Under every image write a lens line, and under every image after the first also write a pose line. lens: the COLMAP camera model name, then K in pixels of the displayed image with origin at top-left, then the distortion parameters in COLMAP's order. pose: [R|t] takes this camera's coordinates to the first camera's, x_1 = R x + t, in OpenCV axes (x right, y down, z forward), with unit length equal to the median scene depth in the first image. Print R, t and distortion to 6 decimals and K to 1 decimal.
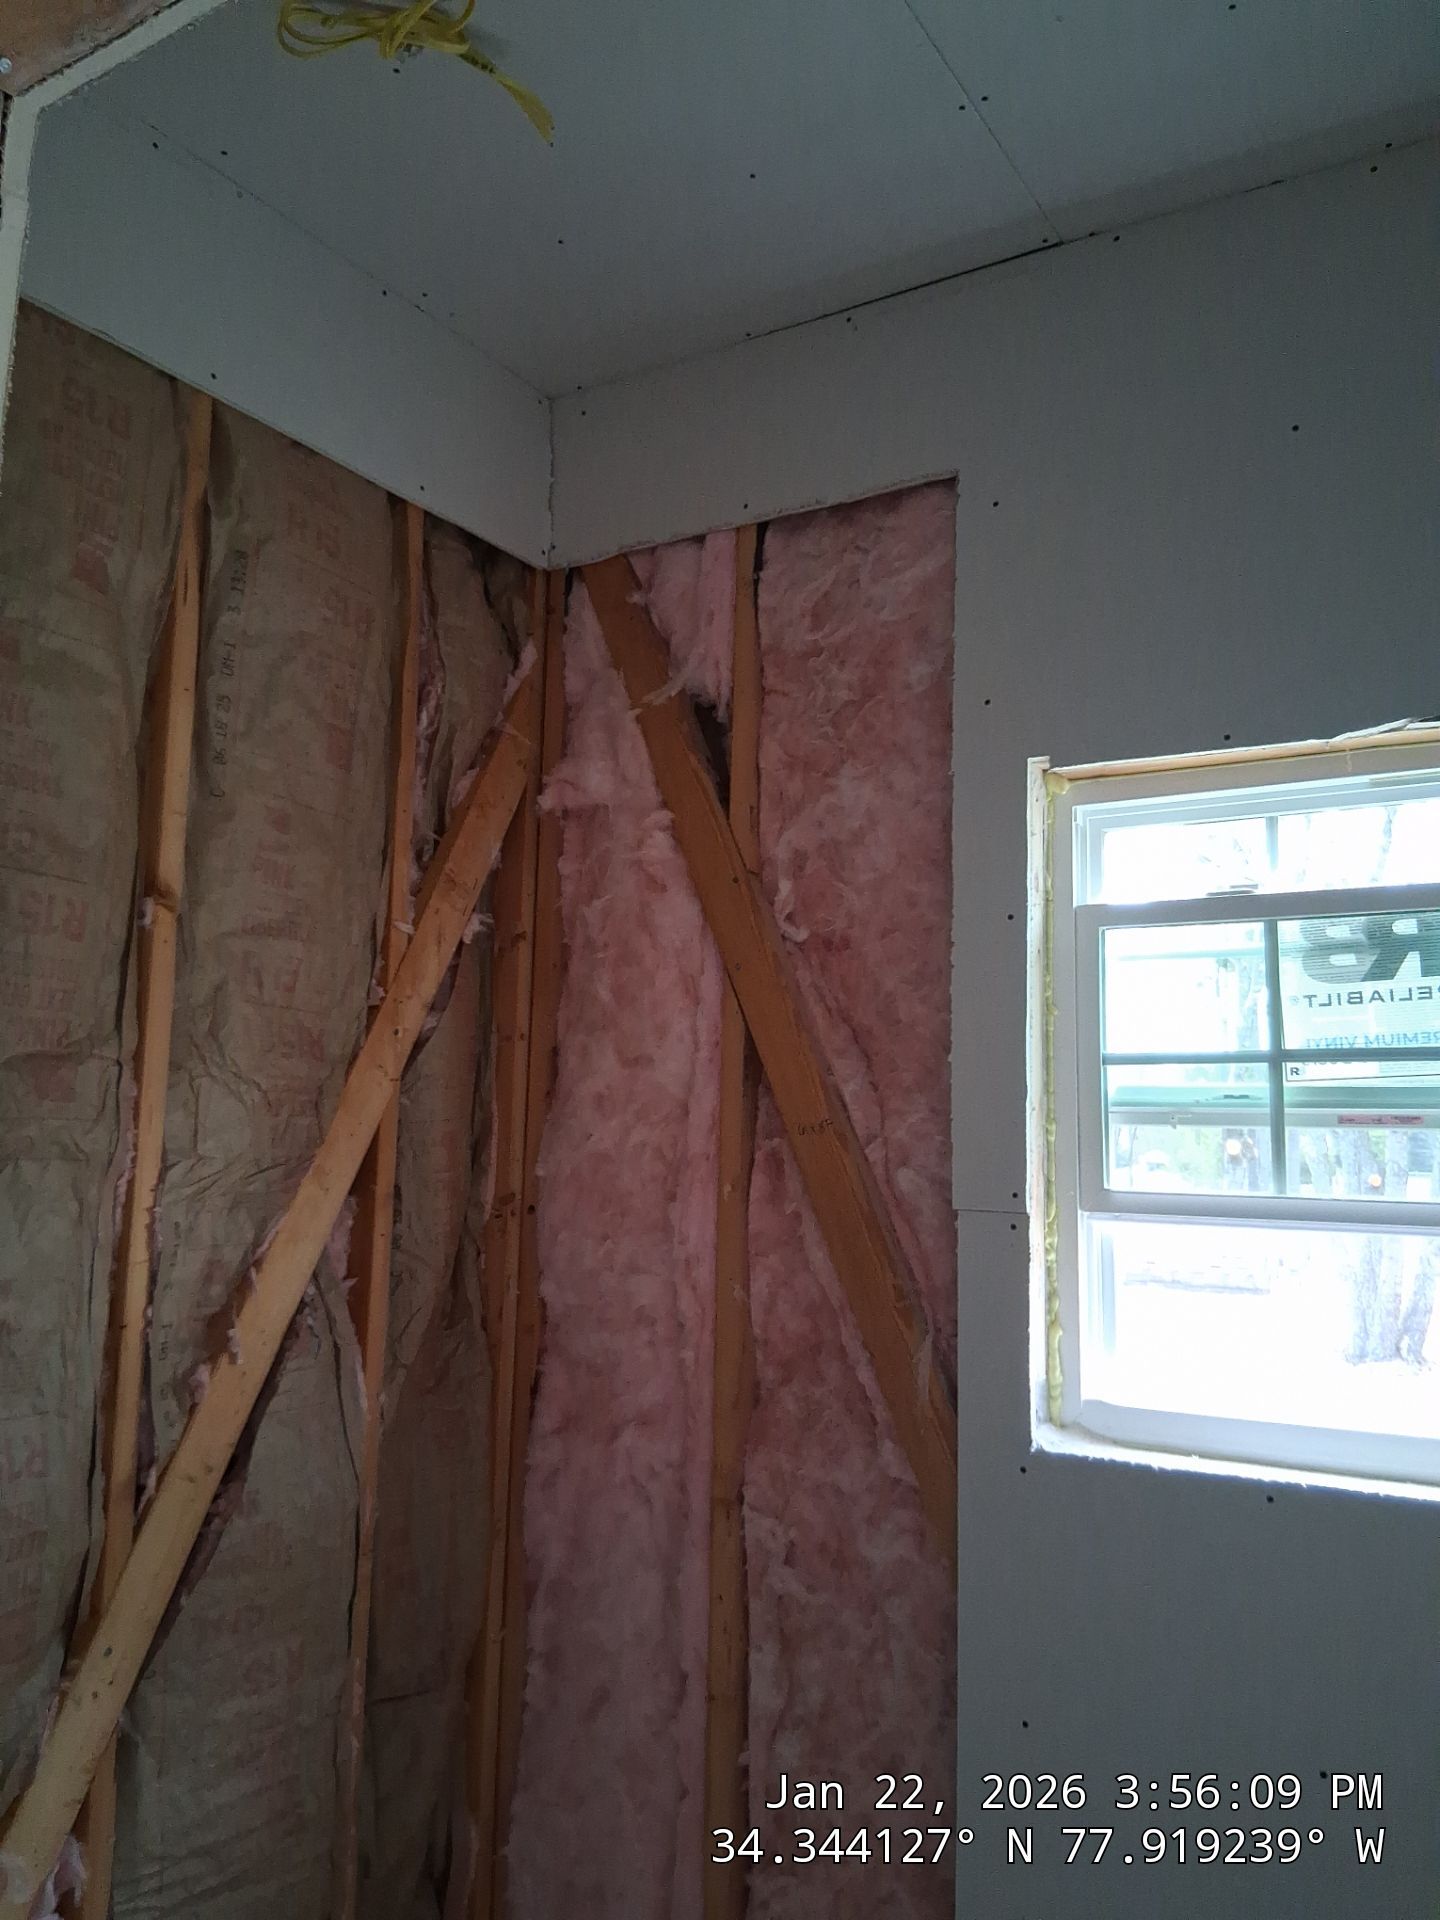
lens RADIAL K [[1434.2, 0, 711.5], [0, 1434.2, 981.9], [0, 0, 1]] dist [0.096344, -0.181562]
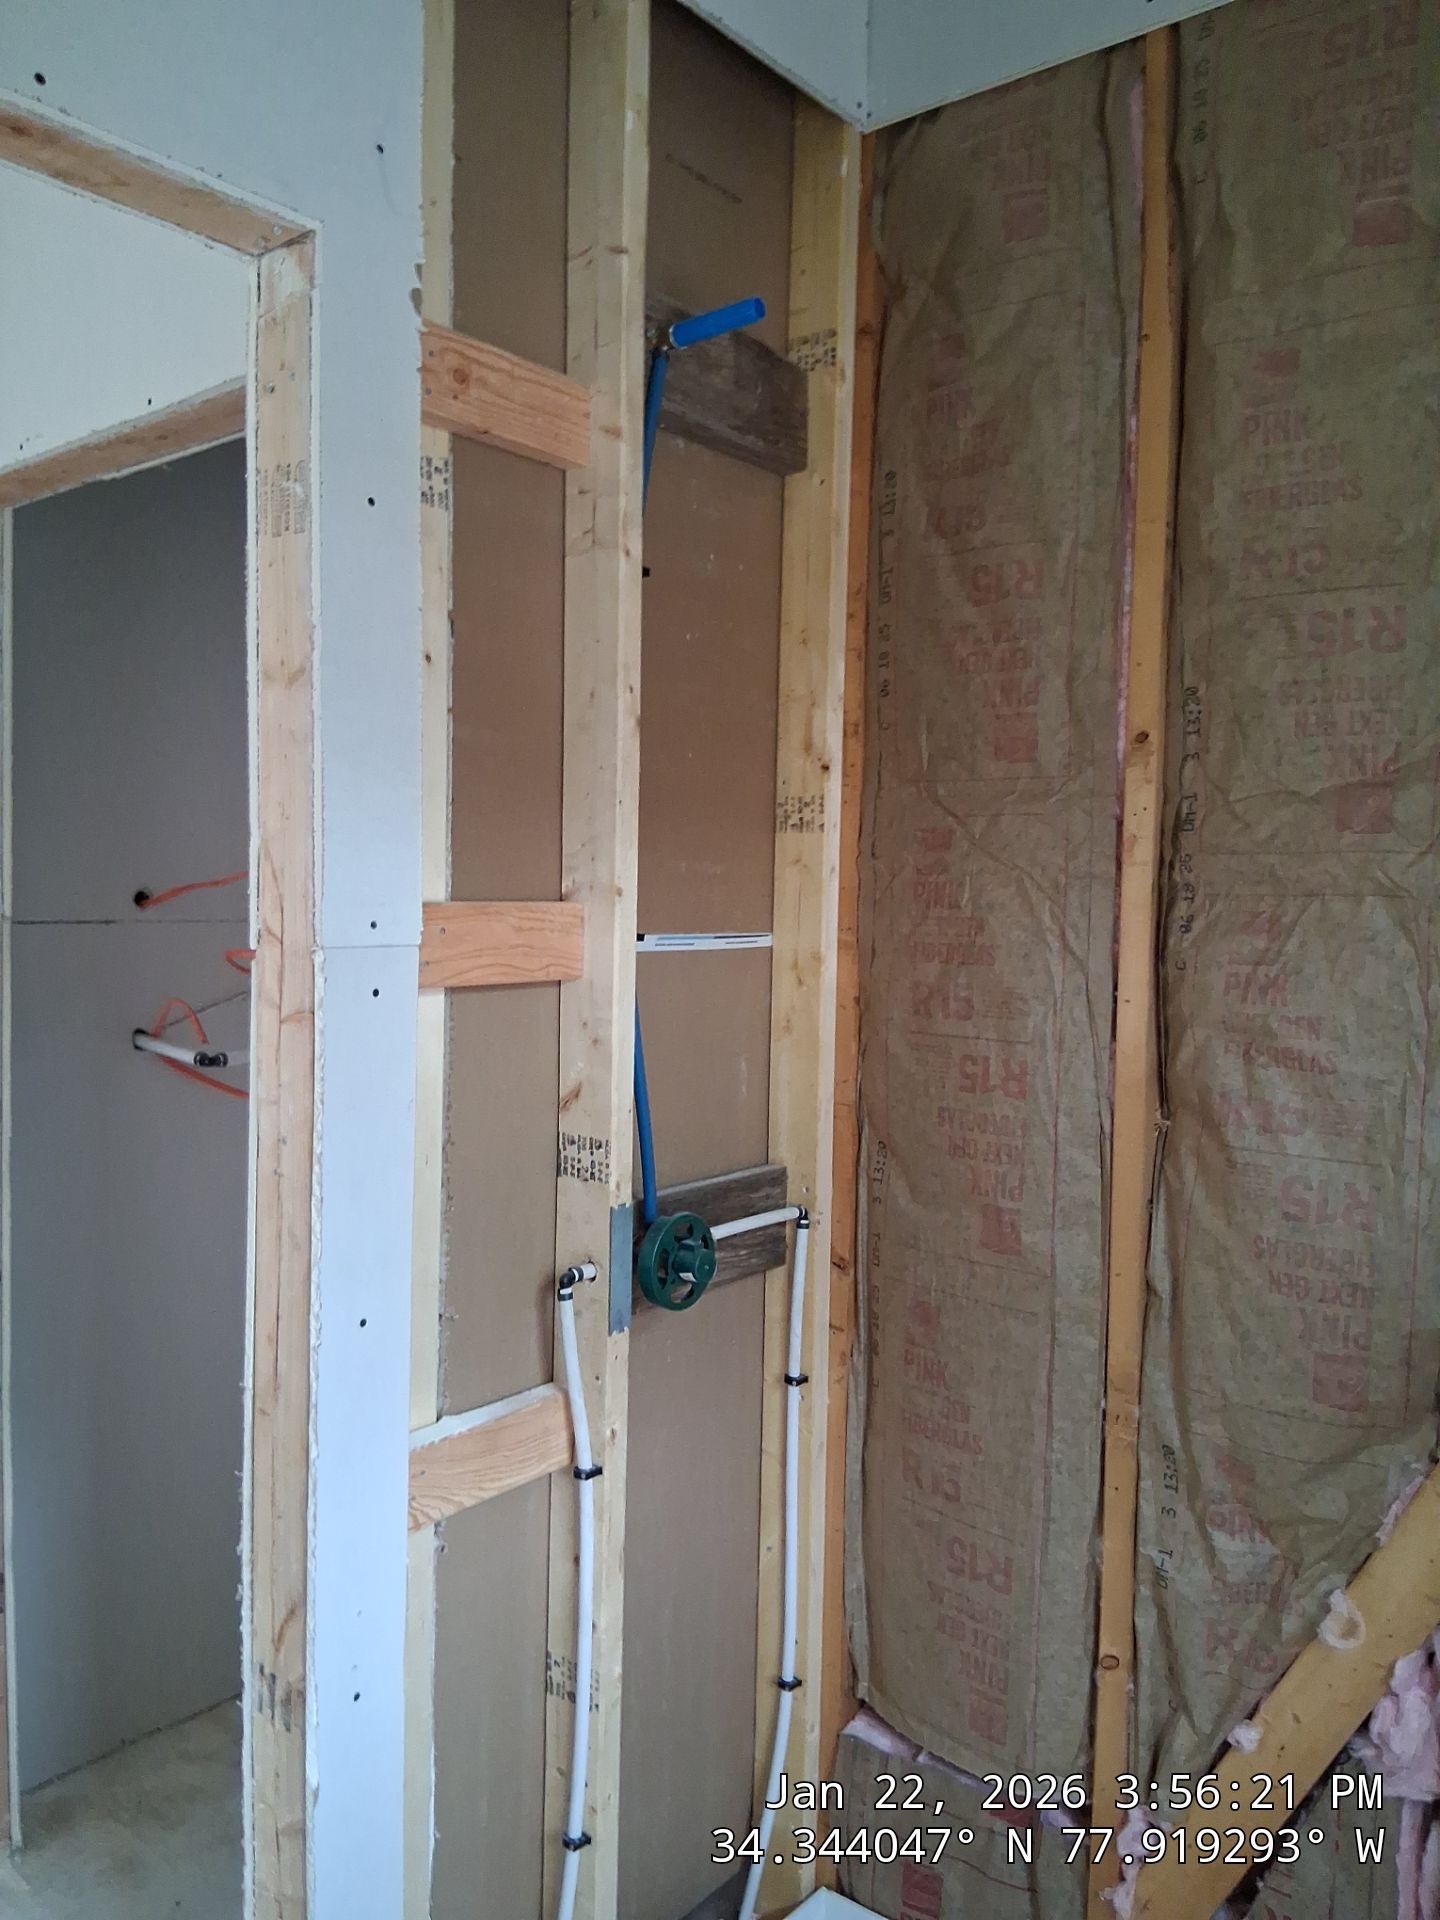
lens RADIAL K [[1434.2, 0, 711.5], [0, 1434.2, 981.9], [0, 0, 1]] dist [0.096344, -0.181562]
pose [[-0.175208, 0.041613, -0.983652, 0.535042], [0.083055, 0.996170, 0.027349, 0.117907], [0.981022, -0.076906, -0.177993, 0.758636]]
